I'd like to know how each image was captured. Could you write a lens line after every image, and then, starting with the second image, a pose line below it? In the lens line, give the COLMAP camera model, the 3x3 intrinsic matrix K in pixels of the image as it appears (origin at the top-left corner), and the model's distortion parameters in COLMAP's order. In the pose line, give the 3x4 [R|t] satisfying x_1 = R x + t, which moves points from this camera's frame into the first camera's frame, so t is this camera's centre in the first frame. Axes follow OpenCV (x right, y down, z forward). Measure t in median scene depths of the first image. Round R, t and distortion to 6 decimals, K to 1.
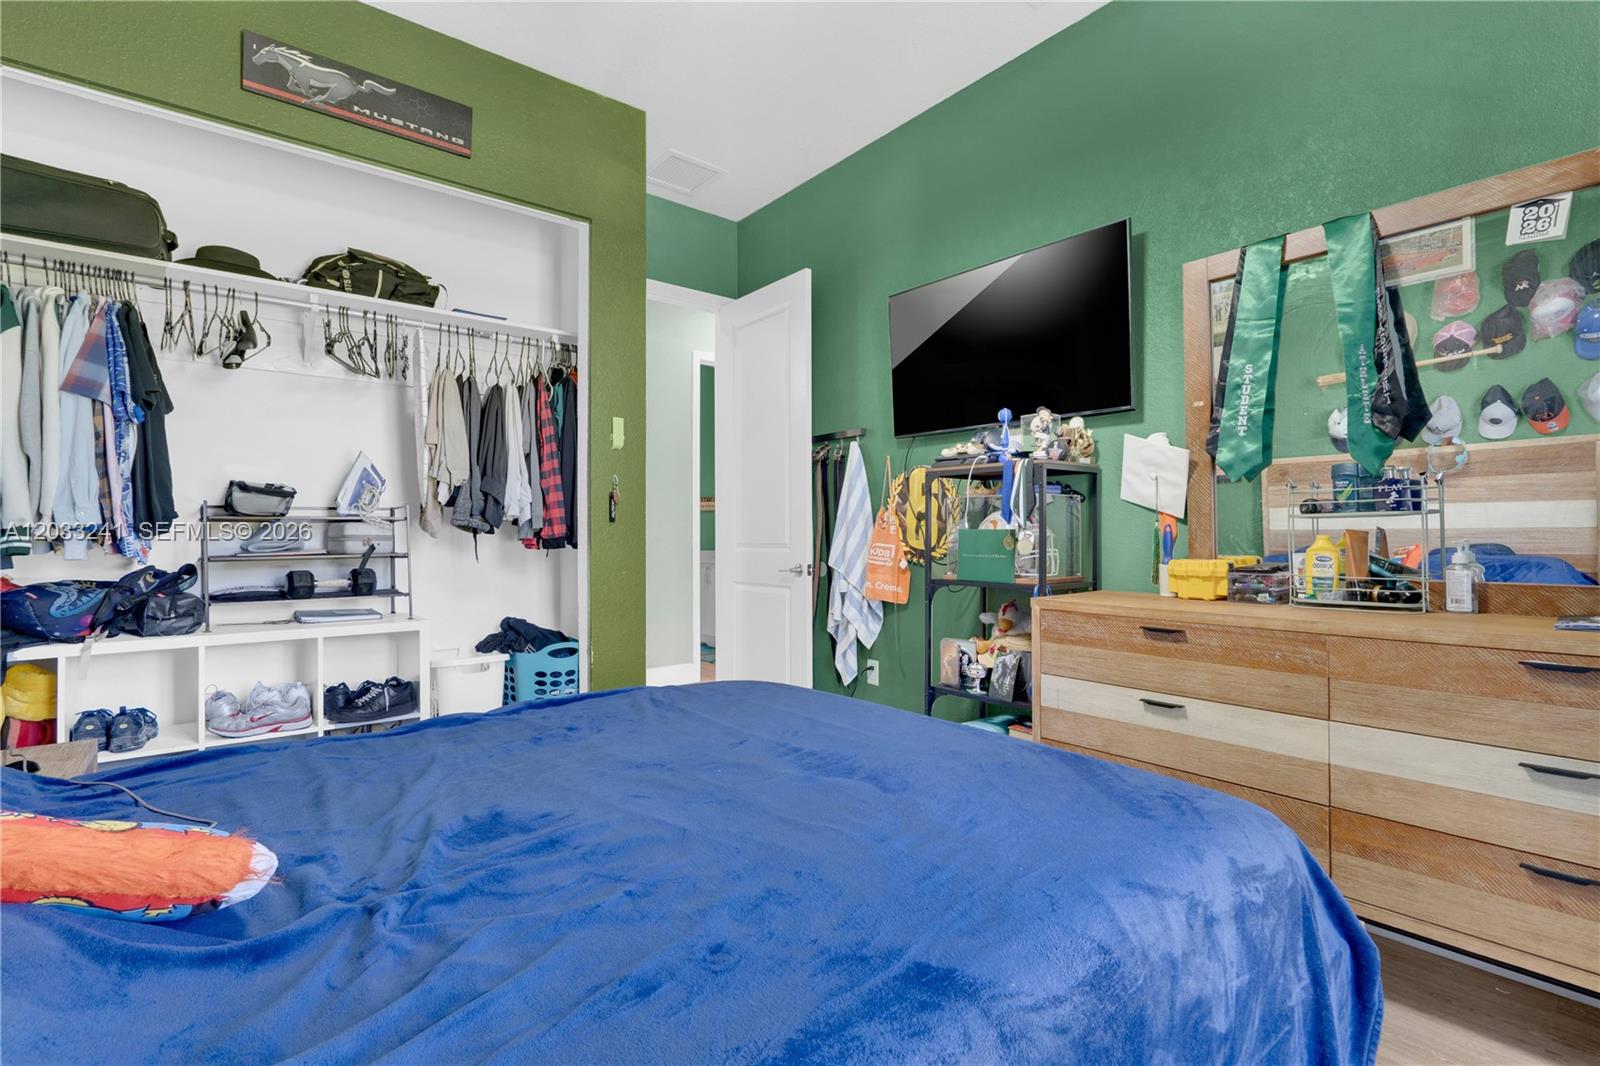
lens RADIAL K [[762.3, 0, 792.4], [0, 762.3, 535.3], [0, 0, 1]] dist [0.002718, 0.005112]
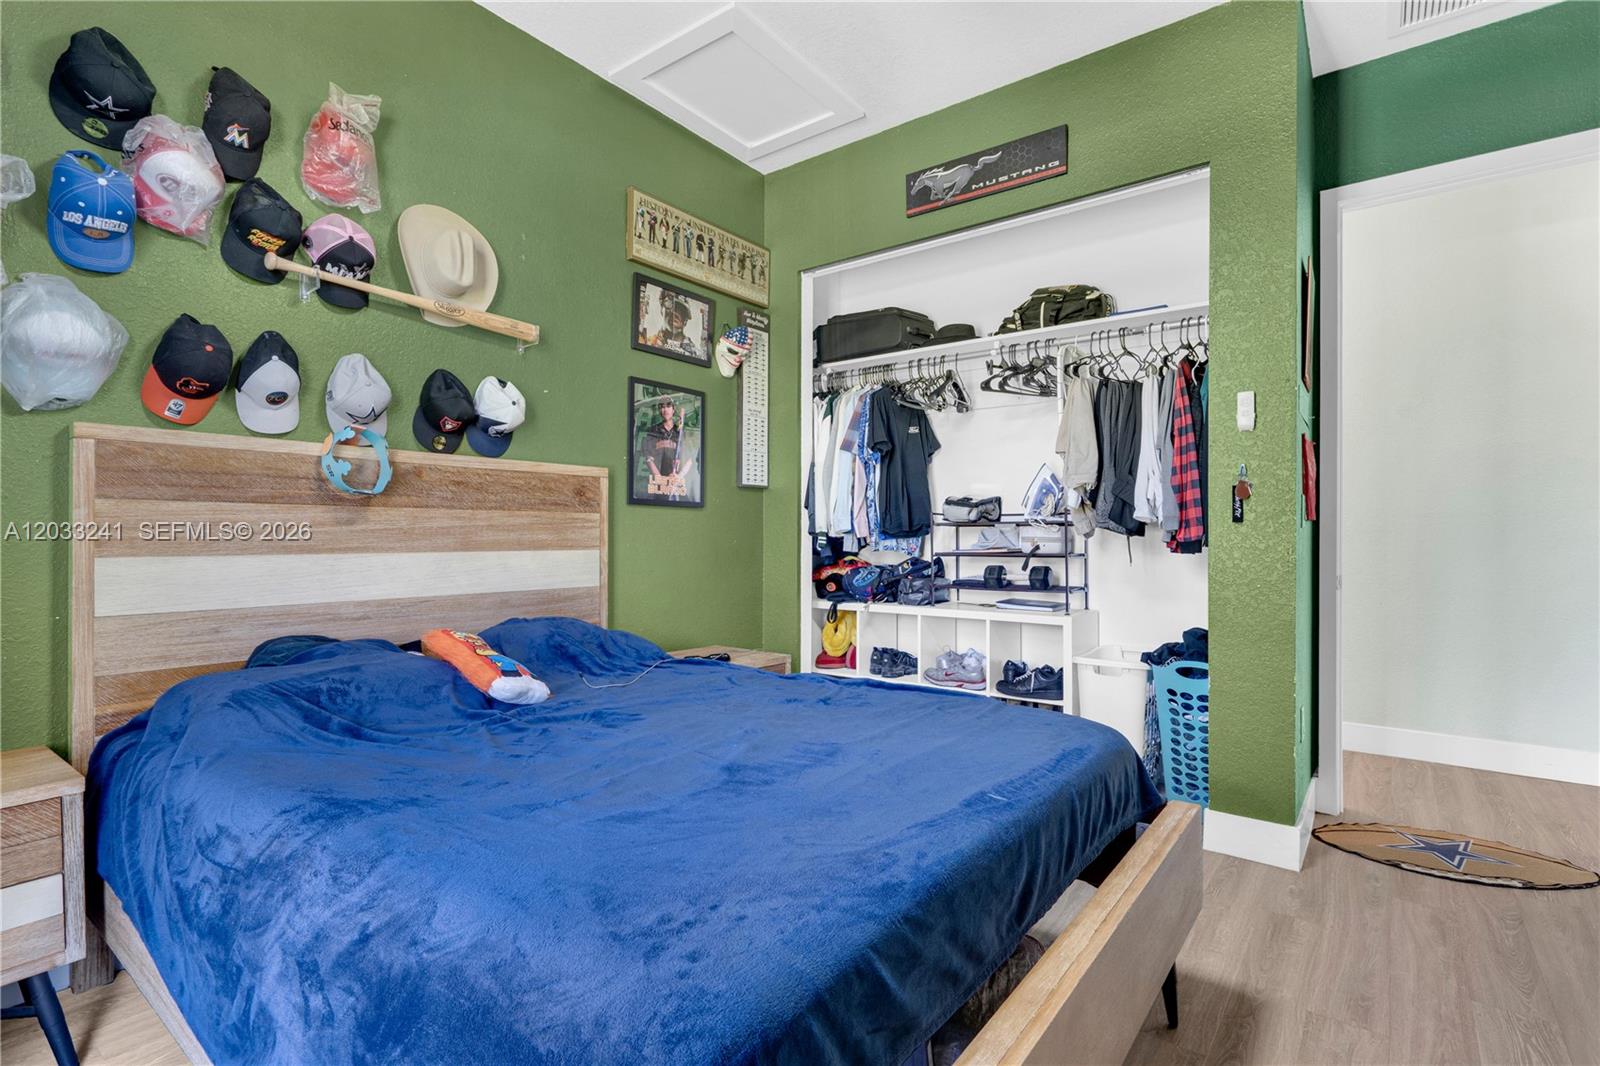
lens RADIAL K [[762.3, 0, 790.0], [0, 762.3, 534.5], [0, 0, 1]] dist [0.002718, 0.005112]
pose [[0.246165, -0.000050, -0.969228, 0.471640], [-0.004593, 0.999989, -0.001218, -0.001198], [0.969217, 0.004752, 0.246162, 0.369521]]
